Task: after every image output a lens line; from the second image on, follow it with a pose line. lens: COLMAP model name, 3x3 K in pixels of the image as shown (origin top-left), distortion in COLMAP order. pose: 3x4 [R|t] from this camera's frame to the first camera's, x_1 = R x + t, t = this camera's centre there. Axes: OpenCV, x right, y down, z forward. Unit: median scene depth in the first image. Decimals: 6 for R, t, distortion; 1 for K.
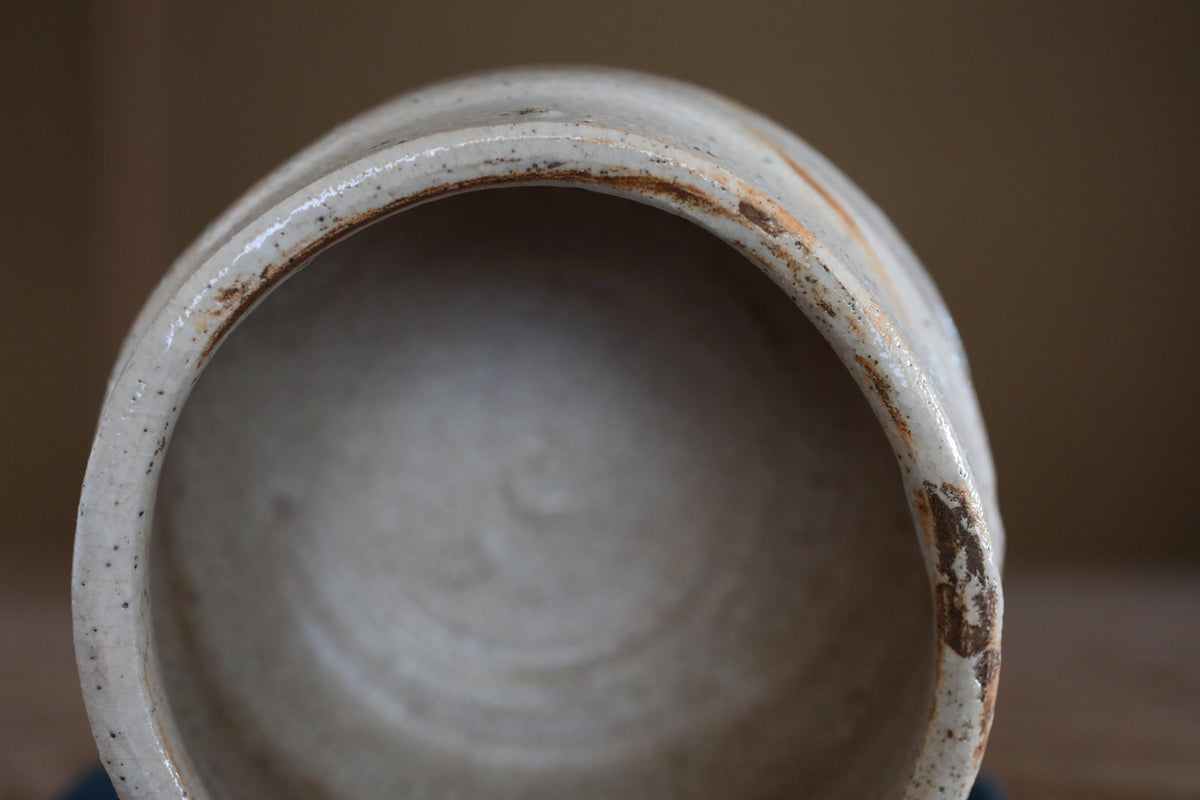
lens RADIAL K [[2006.2, 0, 600.0], [0, 2006.2, 400.0], [0, 0, 1]] dist [0.001954, 0.061930]
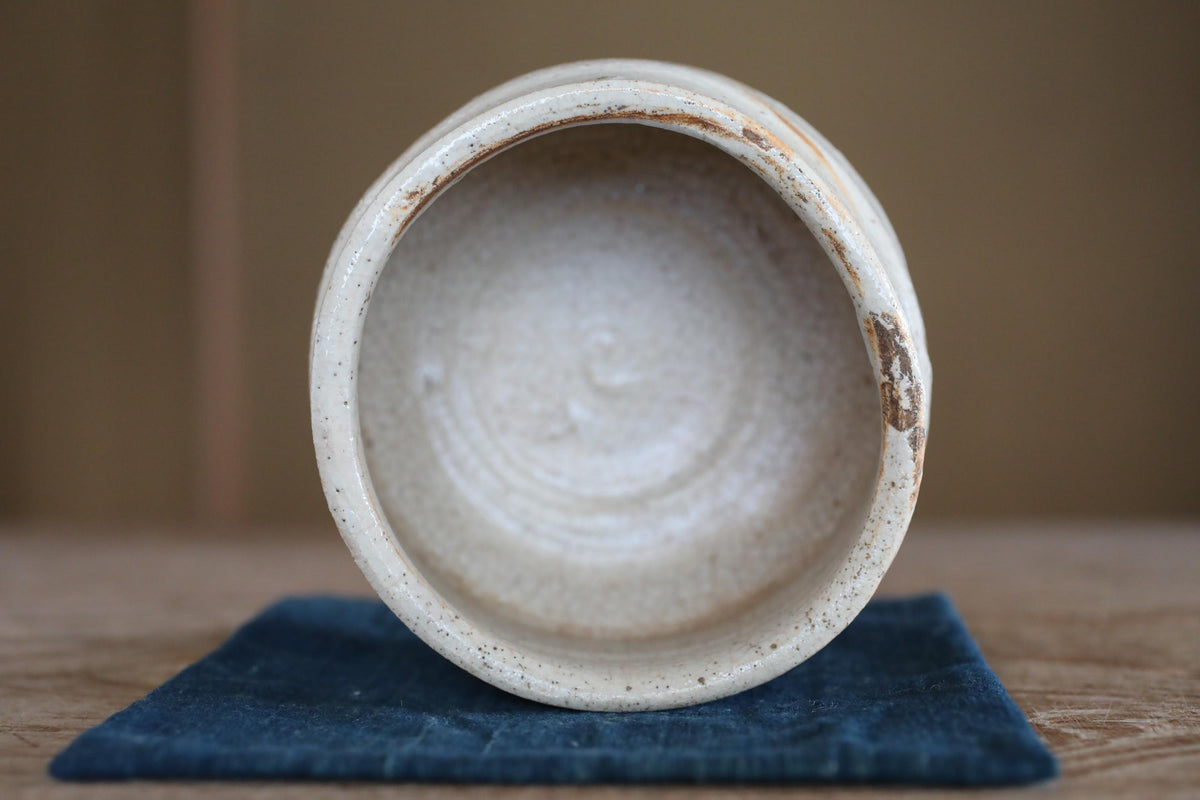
lens RADIAL K [[1939.4, 0, 600.0], [0, 1939.4, 400.0], [0, 0, 1]] dist [-0.050248, 1.313464]
pose [[0.999626, -0.020666, -0.017933, -0.017248], [0.019533, 0.997935, -0.061198, 0.193930], [0.019160, 0.060824, 0.997965, -0.463380]]
